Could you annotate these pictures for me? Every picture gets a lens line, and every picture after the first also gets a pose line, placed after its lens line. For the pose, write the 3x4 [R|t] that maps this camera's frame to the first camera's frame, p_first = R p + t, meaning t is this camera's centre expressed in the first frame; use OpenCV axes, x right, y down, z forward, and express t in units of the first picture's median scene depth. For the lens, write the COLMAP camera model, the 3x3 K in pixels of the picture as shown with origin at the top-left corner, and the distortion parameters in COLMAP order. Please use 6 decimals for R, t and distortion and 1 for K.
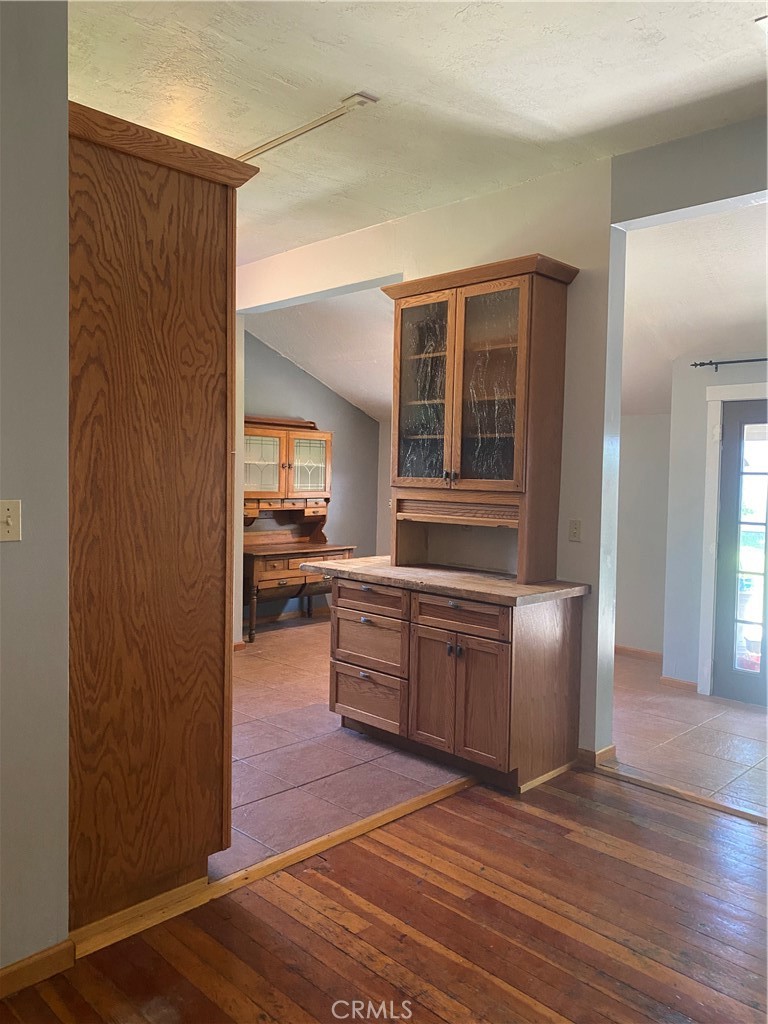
lens RADIAL K [[772.2, 0, 370.8], [0, 772.2, 494.9], [0, 0, 1]] dist [0.049979, -0.033494]
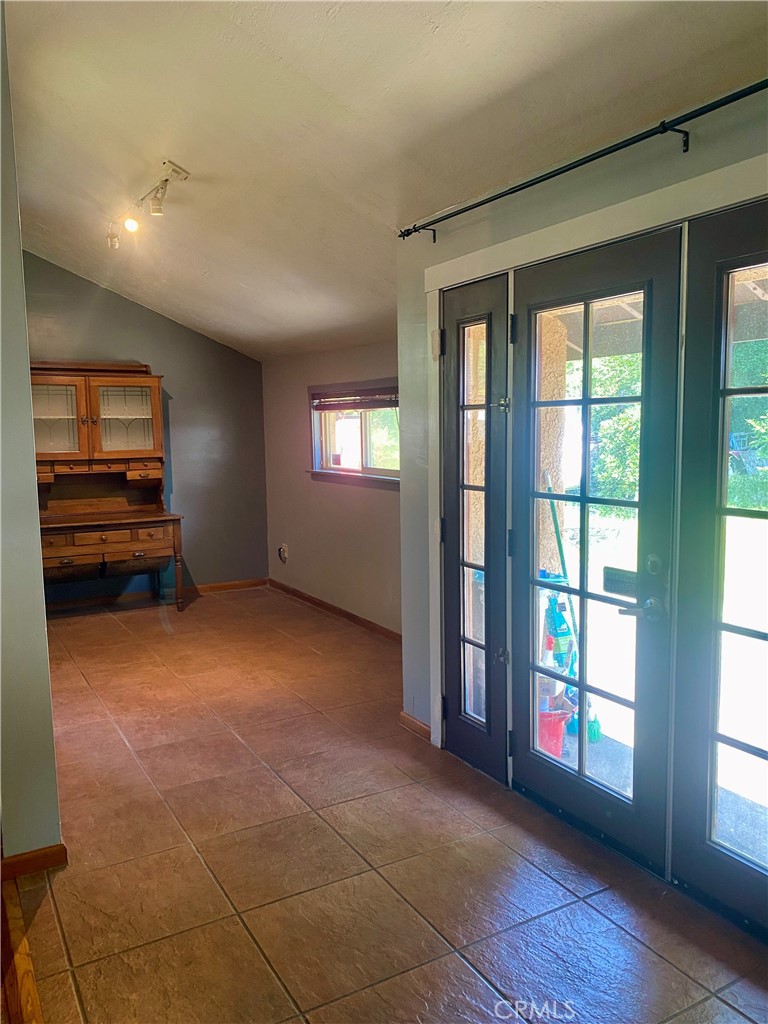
lens RADIAL K [[772.2, 0, 377.2], [0, 772.2, 516.6], [0, 0, 1]] dist [0.049979, -0.033494]
pose [[0.961138, -0.002434, -0.276057, 0.425172], [0.025984, 0.996319, 0.081685, 0.005434], [0.274843, -0.085684, 0.957664, 0.284214]]
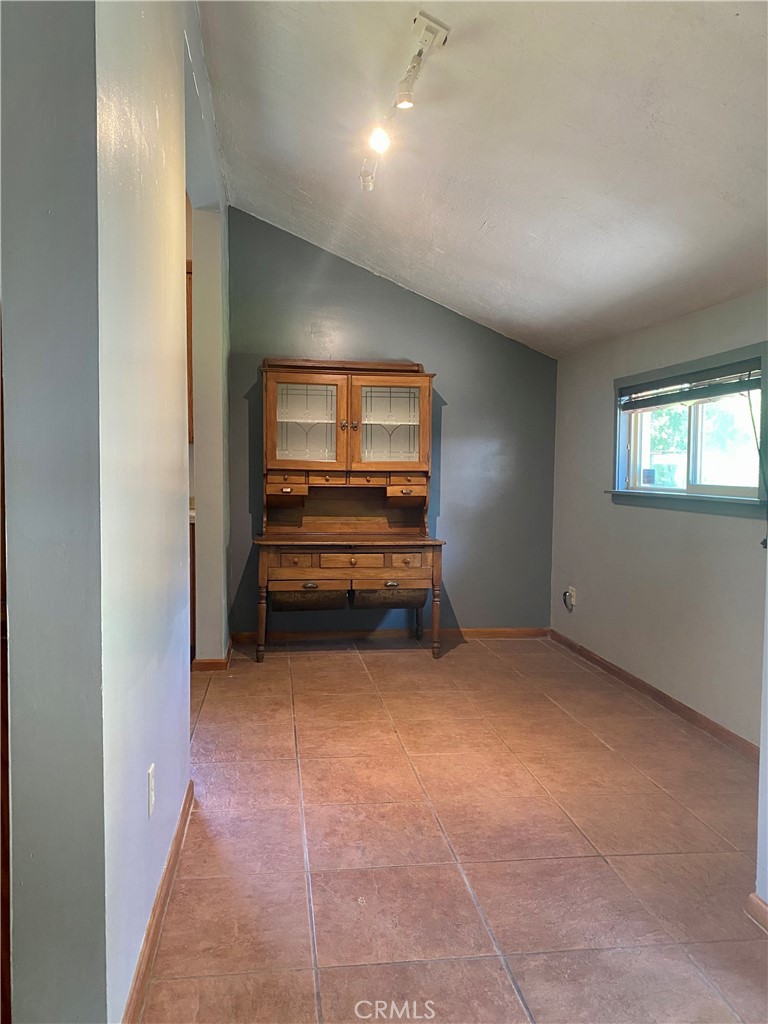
lens RADIAL K [[772.2, 0, 378.6], [0, 772.2, 519.2], [0, 0, 1]] dist [0.049979, -0.033494]
pose [[0.787355, 0.026101, -0.615947, 0.363590], [-0.011793, 0.999558, 0.027281, 0.030516], [0.616387, -0.014216, 0.787315, 0.459779]]
